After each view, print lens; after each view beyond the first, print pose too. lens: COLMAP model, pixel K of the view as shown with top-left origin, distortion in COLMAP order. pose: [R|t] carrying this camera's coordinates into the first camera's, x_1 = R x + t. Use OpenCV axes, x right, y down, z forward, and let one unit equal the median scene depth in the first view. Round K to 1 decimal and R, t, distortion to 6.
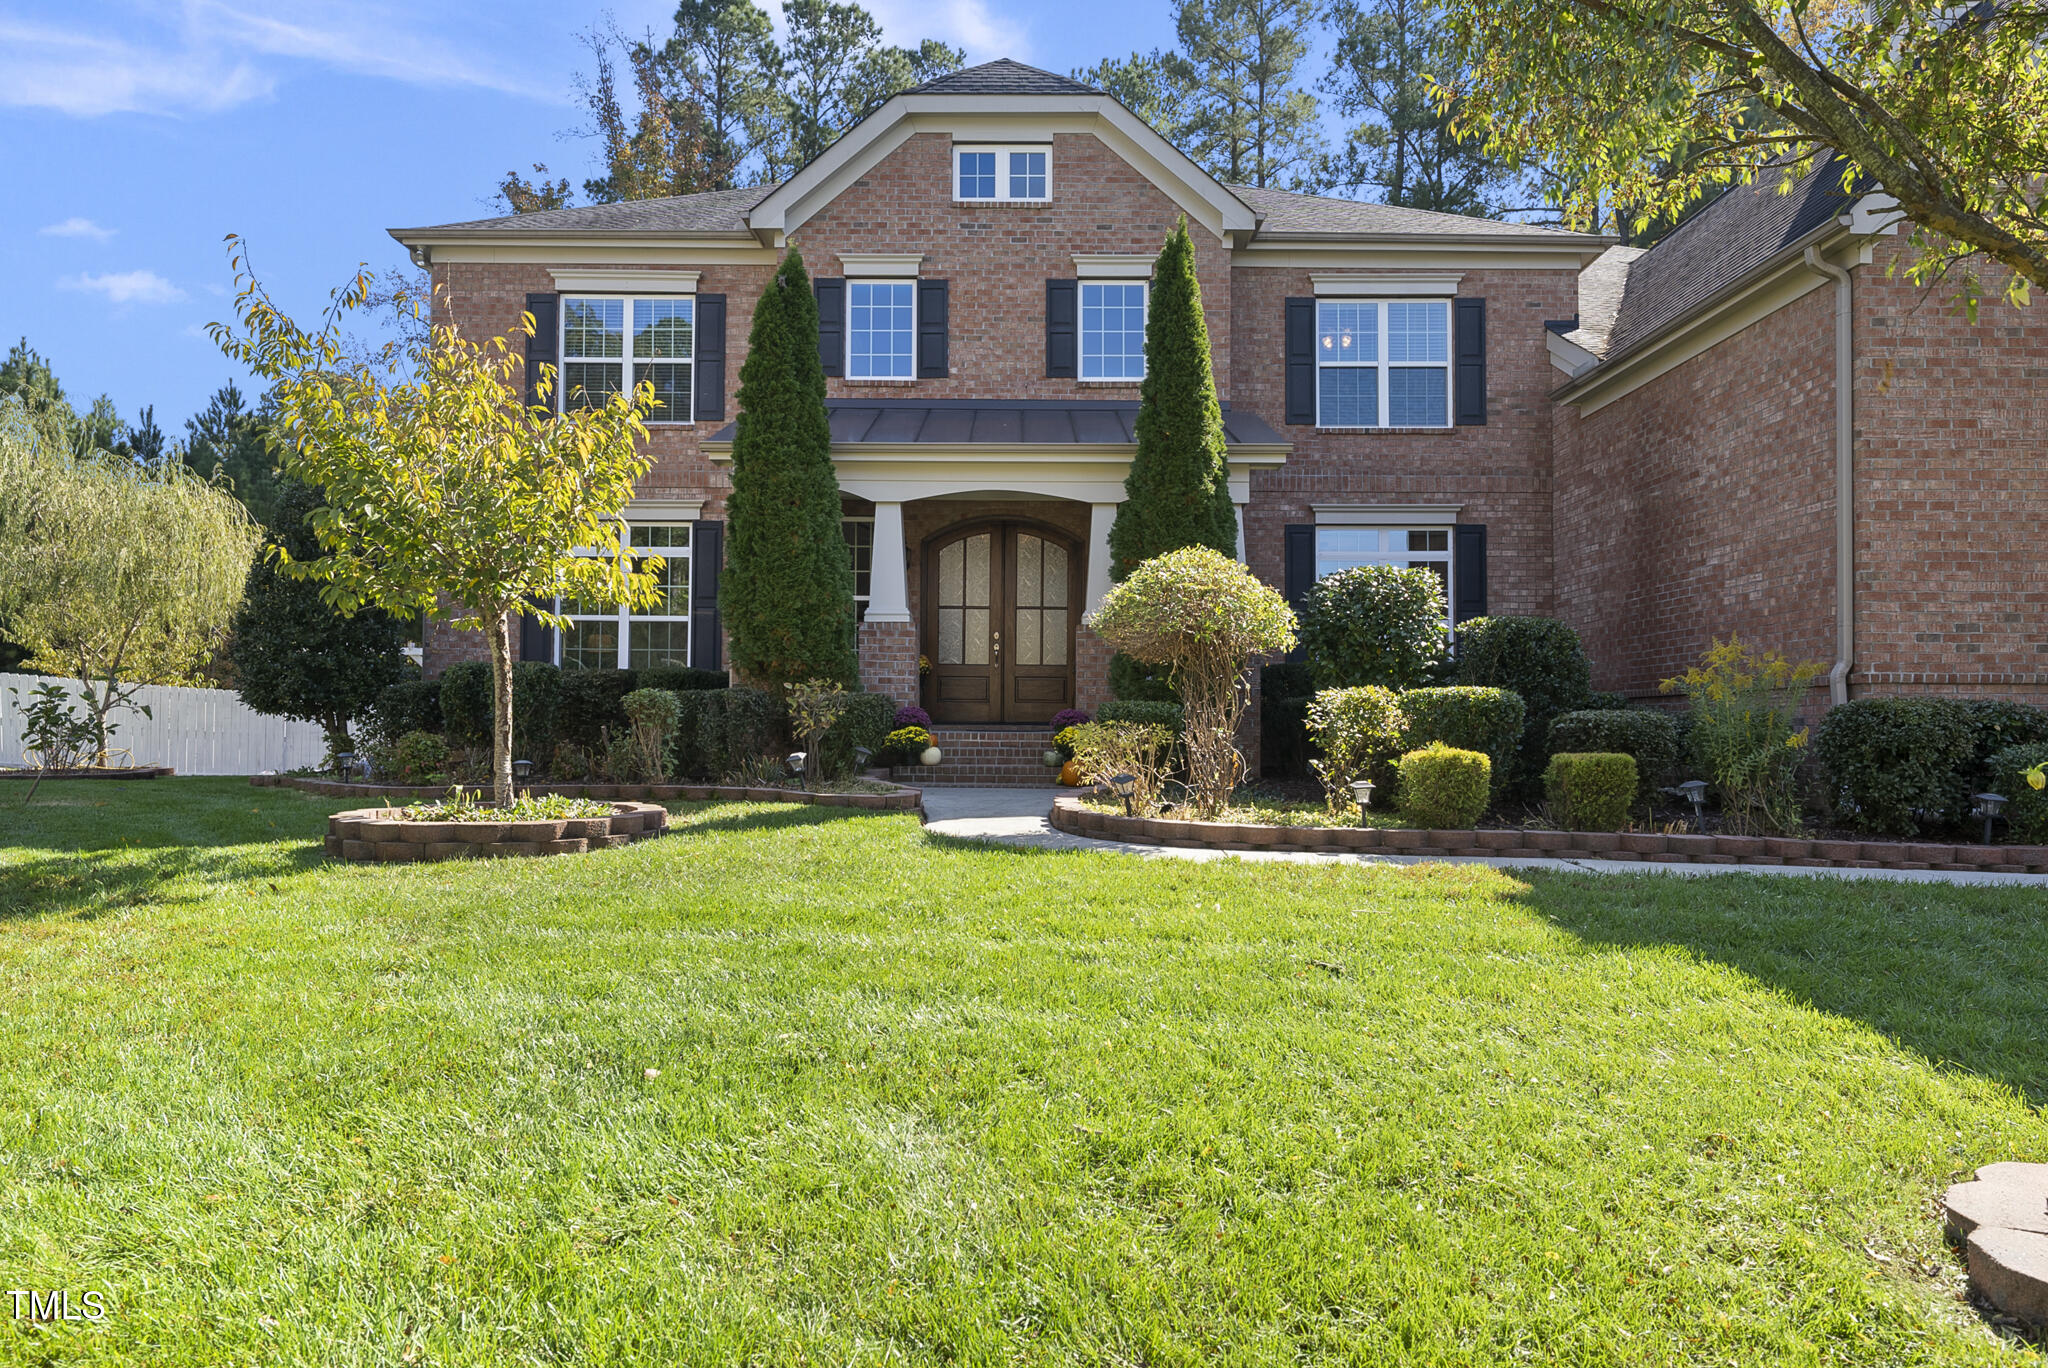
lens RADIAL K [[1263.8, 0, 1021.3], [0, 1263.8, 686.5], [0, 0, 1]] dist [-0.000599, 0.001808]
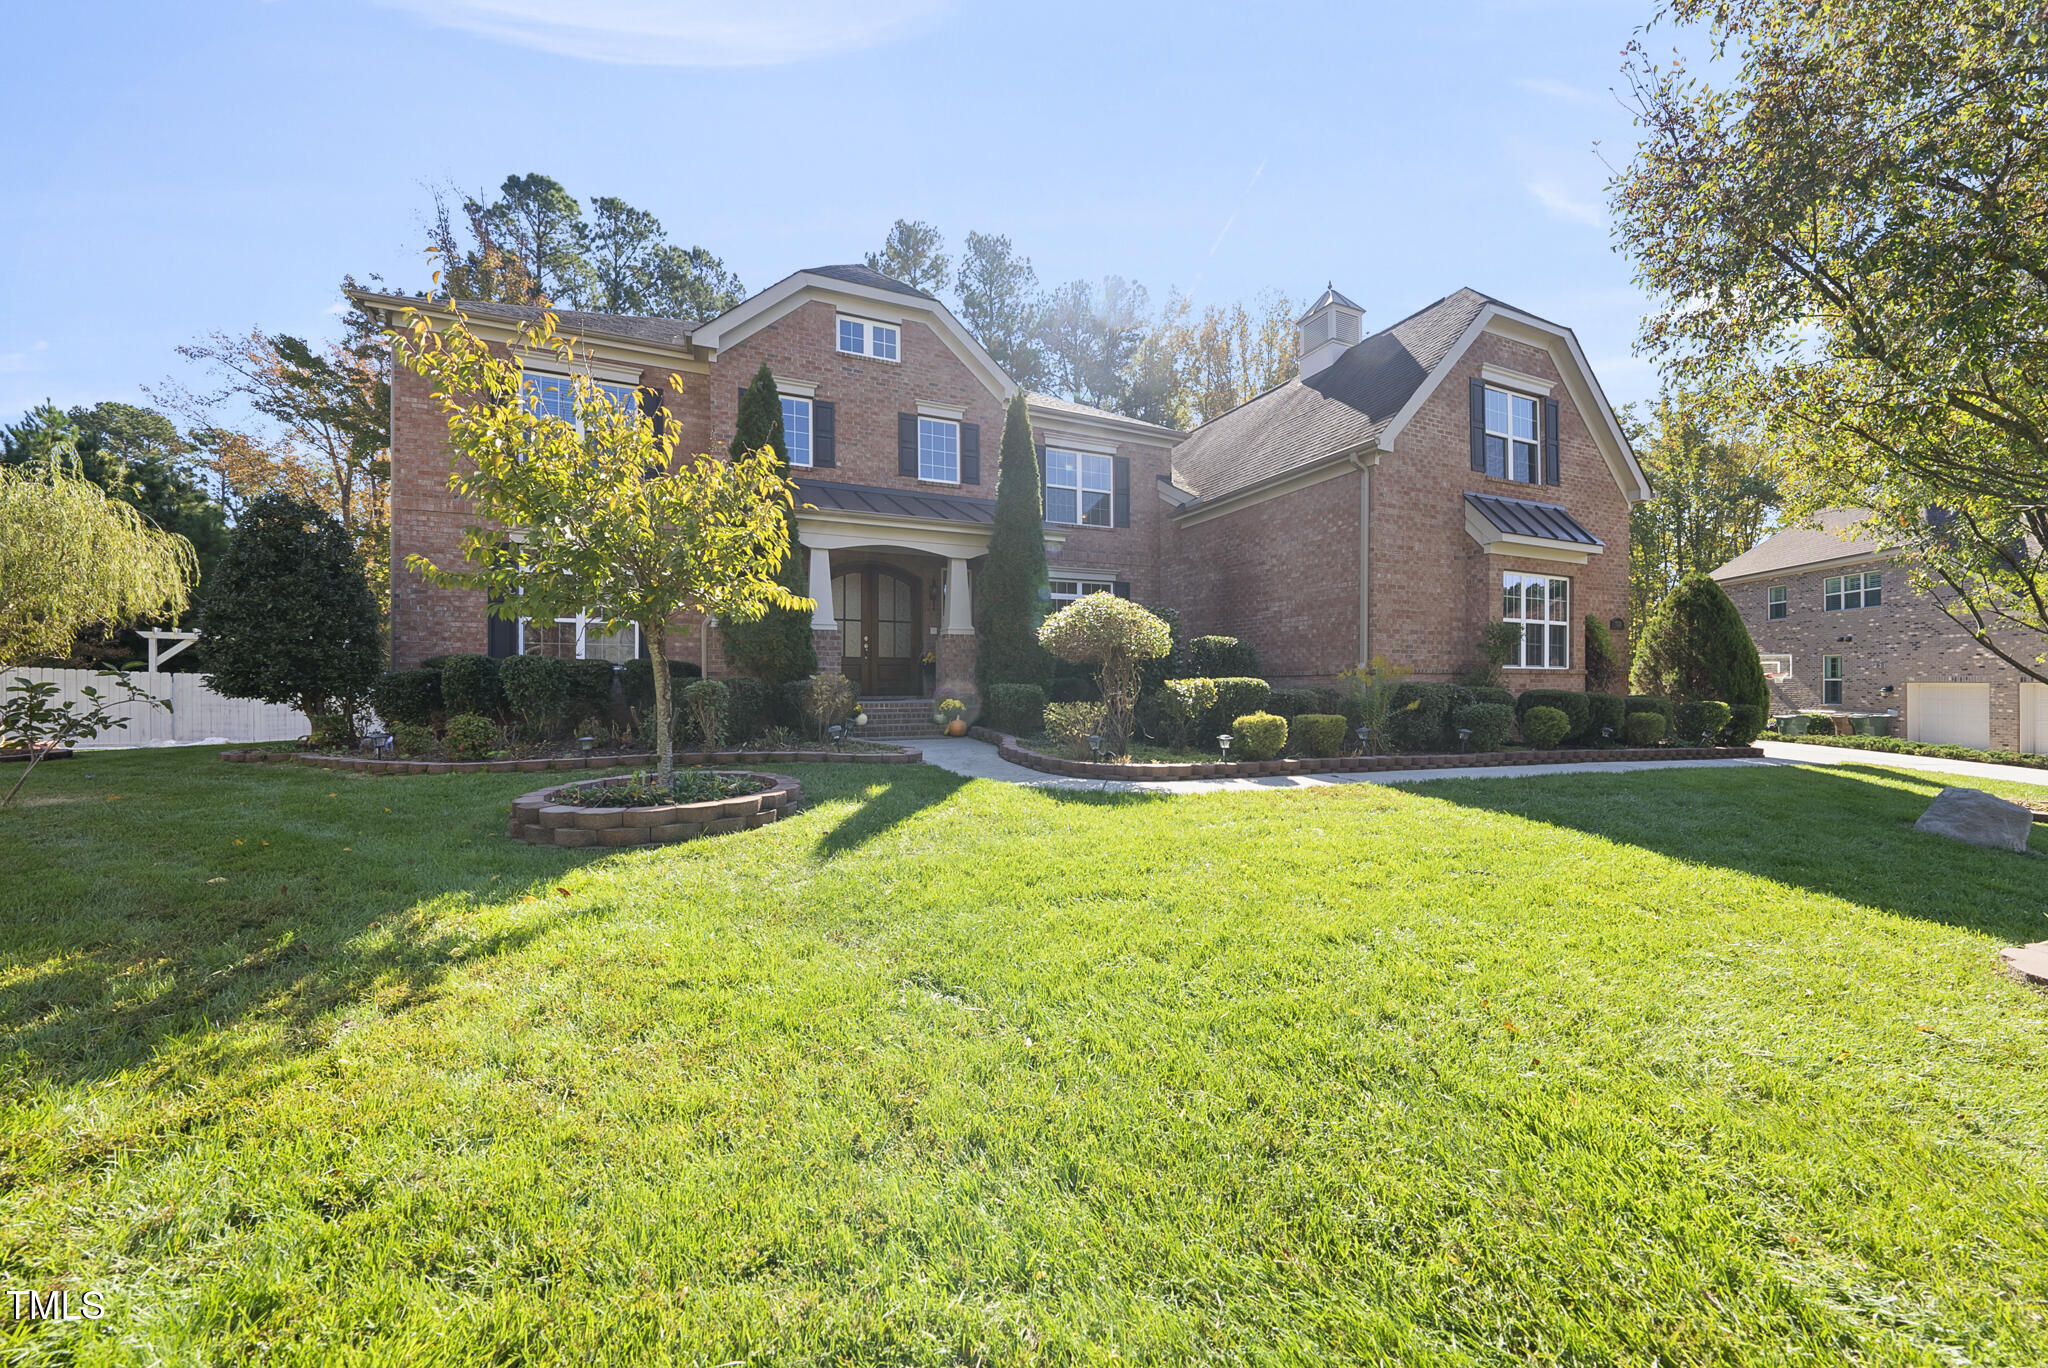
lens RADIAL K [[698.2, 0, 1024.0], [0, 698.2, 684.0], [0, 0, 1]] dist [-0.006867, 0.001303]
pose [[0.913240, -0.009500, 0.407310, -0.299451], [-0.003351, 0.999519, 0.030826, -0.018309], [-0.407407, -0.029517, 0.912769, 0.208975]]
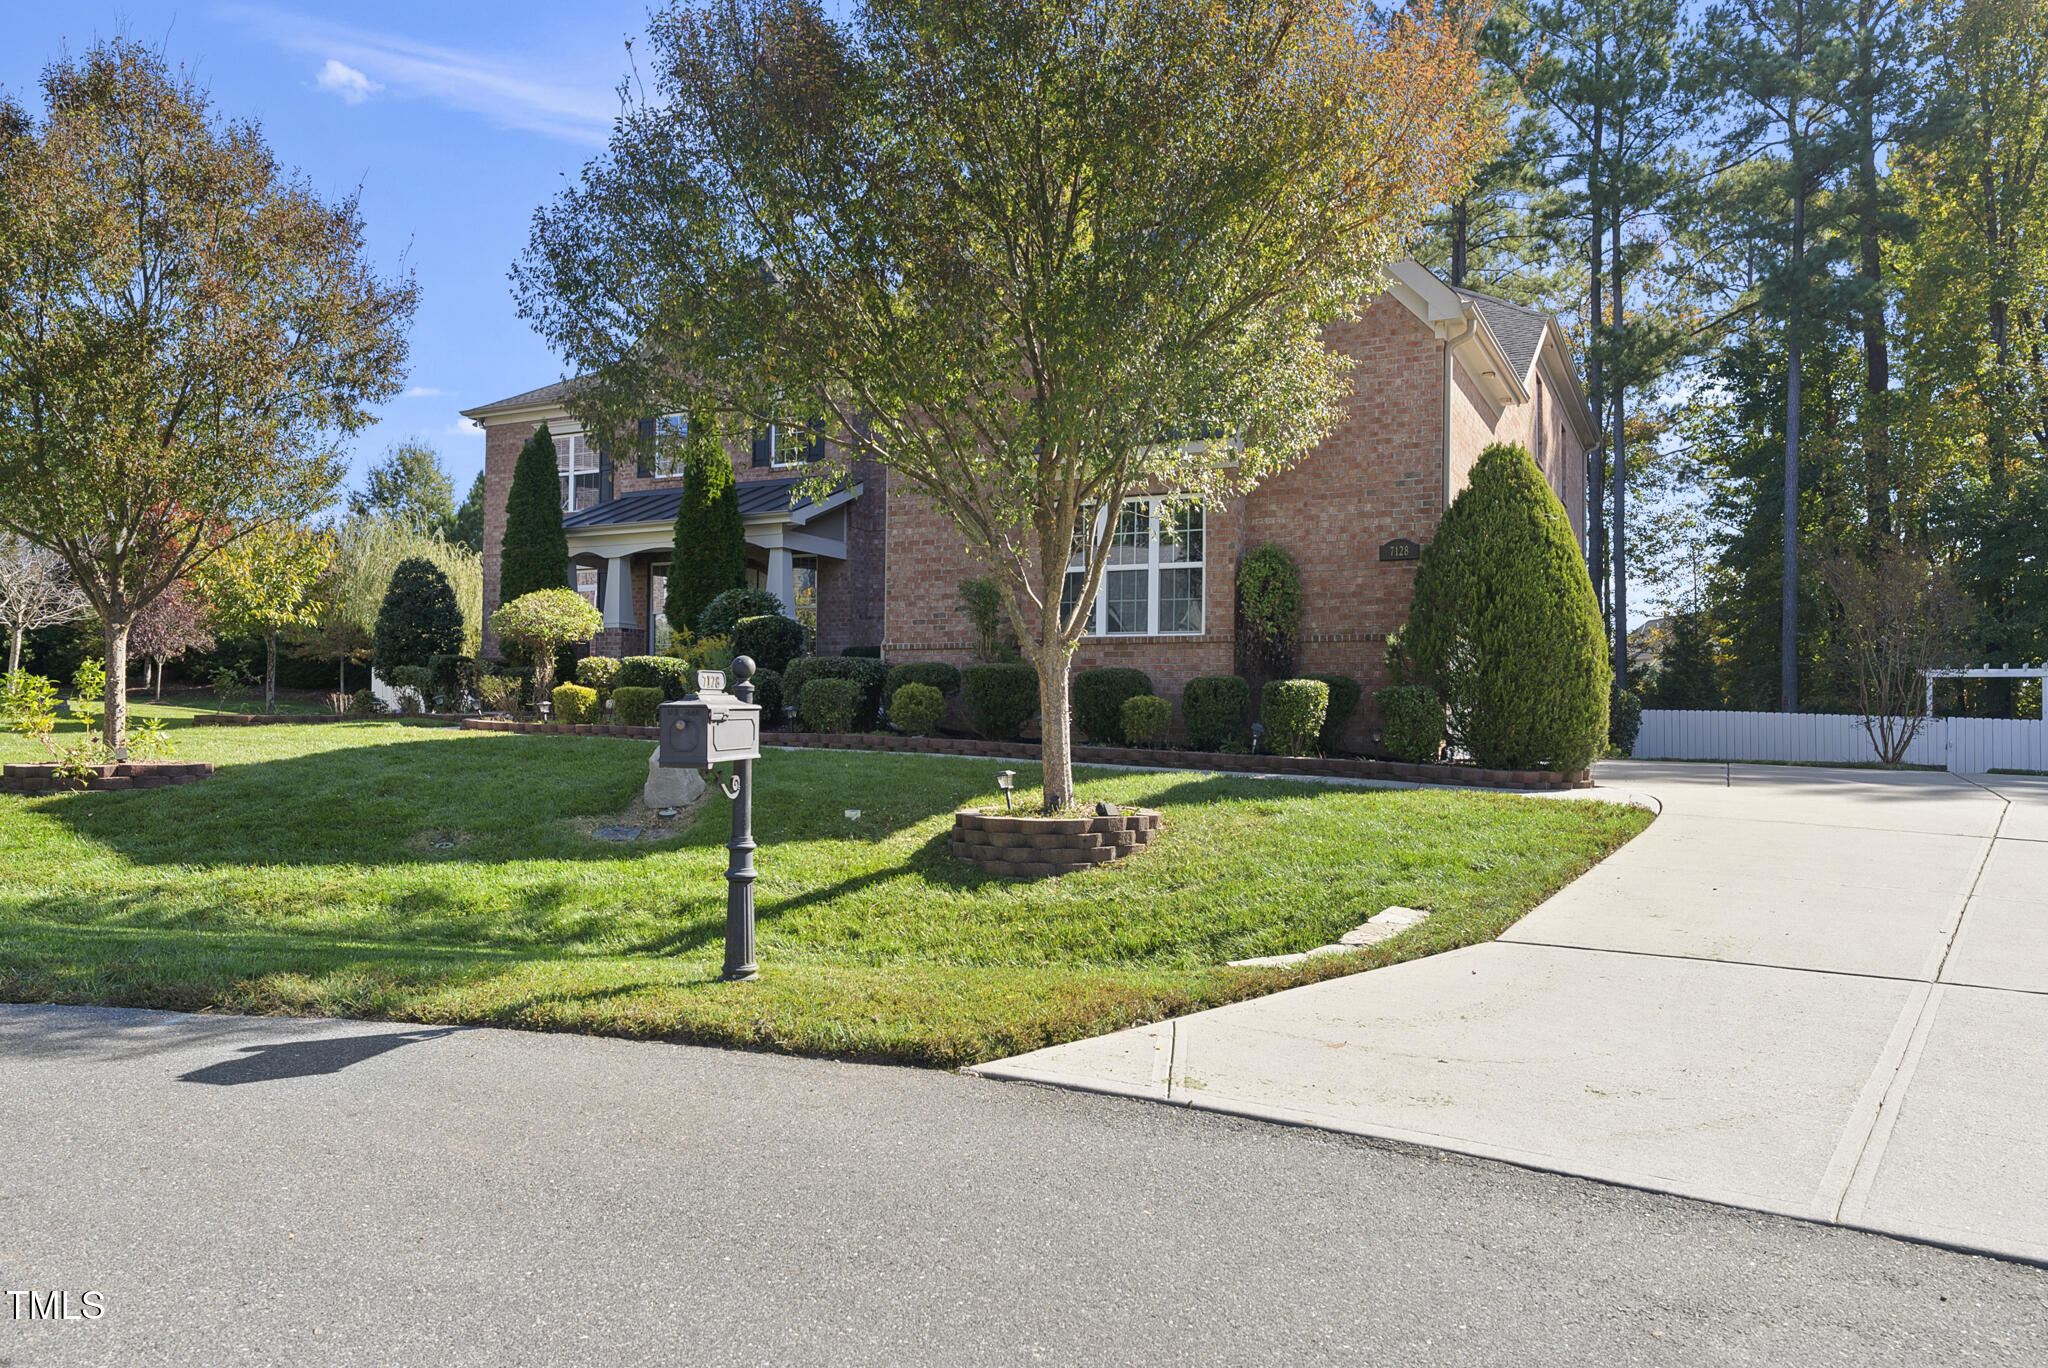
lens RADIAL K [[1398.2, 0, 1024.0], [0, 1398.2, 684.0], [0, 0, 1]] dist [0.004497, -0.000385]
pose [[0.892708, -0.010485, -0.450514, 1.671300], [0.006014, 0.999917, -0.011355, 0.064564], [0.450596, 0.007428, 0.892697, -0.581428]]
